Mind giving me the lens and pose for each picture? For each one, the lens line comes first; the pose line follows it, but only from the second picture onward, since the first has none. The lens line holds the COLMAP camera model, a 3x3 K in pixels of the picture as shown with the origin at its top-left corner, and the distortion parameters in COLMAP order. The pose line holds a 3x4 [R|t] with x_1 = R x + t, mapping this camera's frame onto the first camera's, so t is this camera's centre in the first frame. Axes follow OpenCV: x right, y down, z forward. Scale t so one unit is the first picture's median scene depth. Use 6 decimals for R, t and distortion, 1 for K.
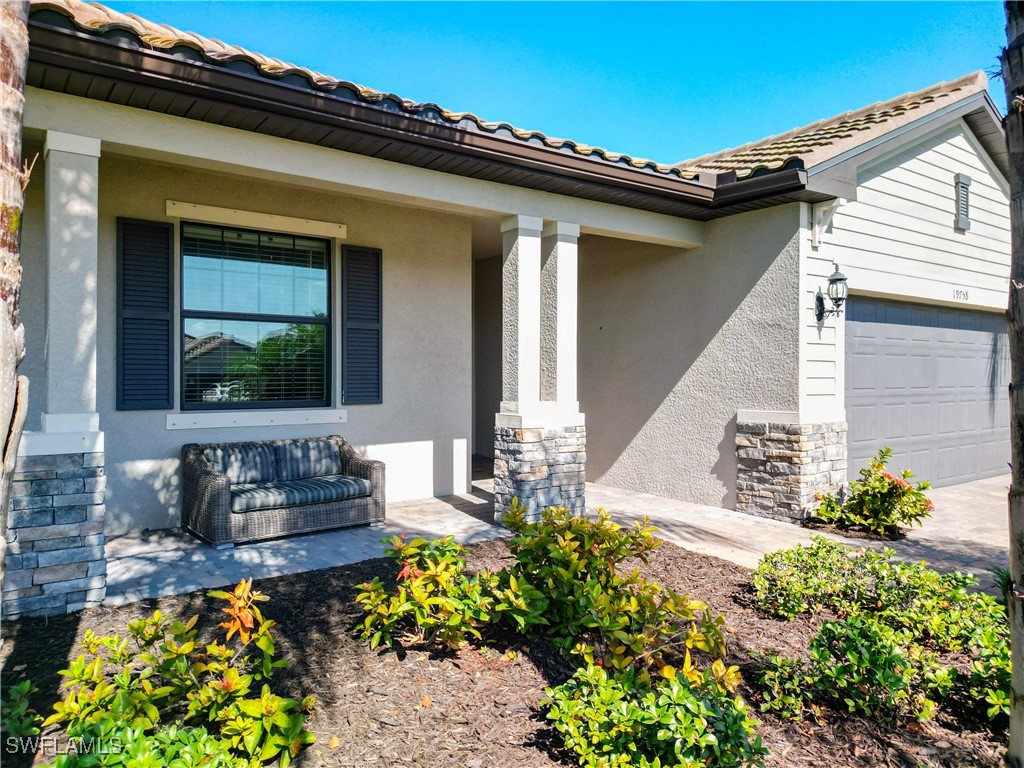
lens RADIAL K [[720.5, 0, 512.0], [0, 720.5, 384.0], [0, 0, 1]] dist [0.009489, -0.005632]
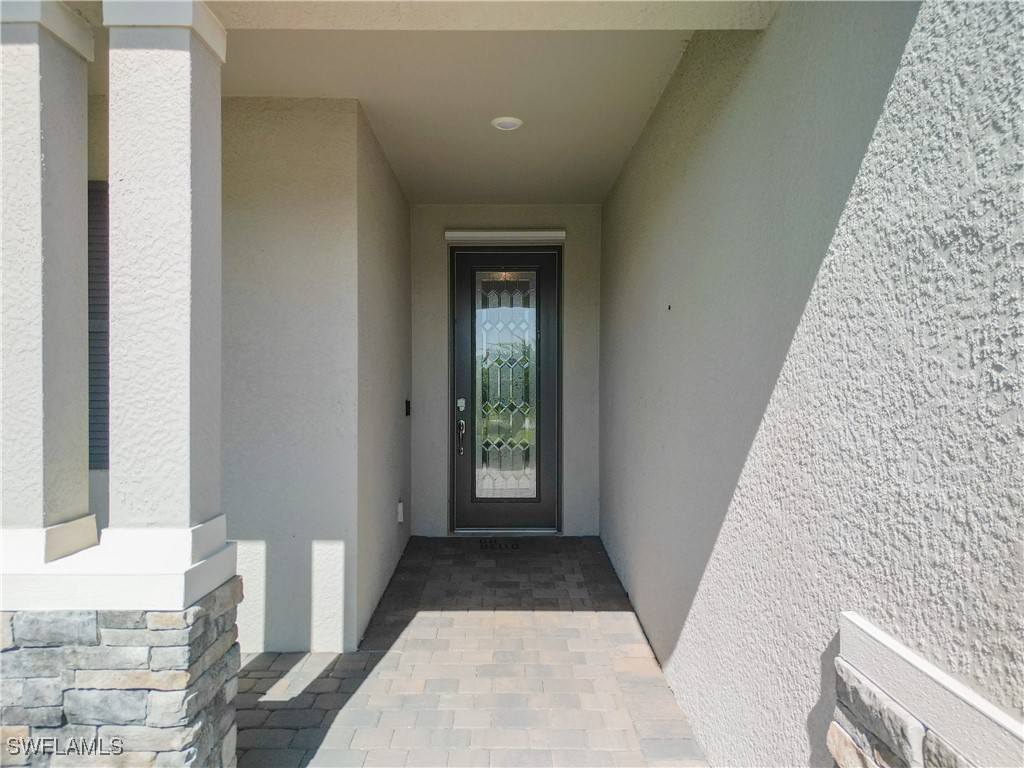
lens RADIAL K [[720.5, 0, 512.0], [0, 720.5, 384.0], [0, 0, 1]] dist [0.009489, -0.005632]
pose [[0.805679, 0.014877, -0.592165, 0.386759], [-0.010867, 0.999888, 0.010335, -0.045306], [0.592252, -0.001892, 0.805750, 0.781988]]
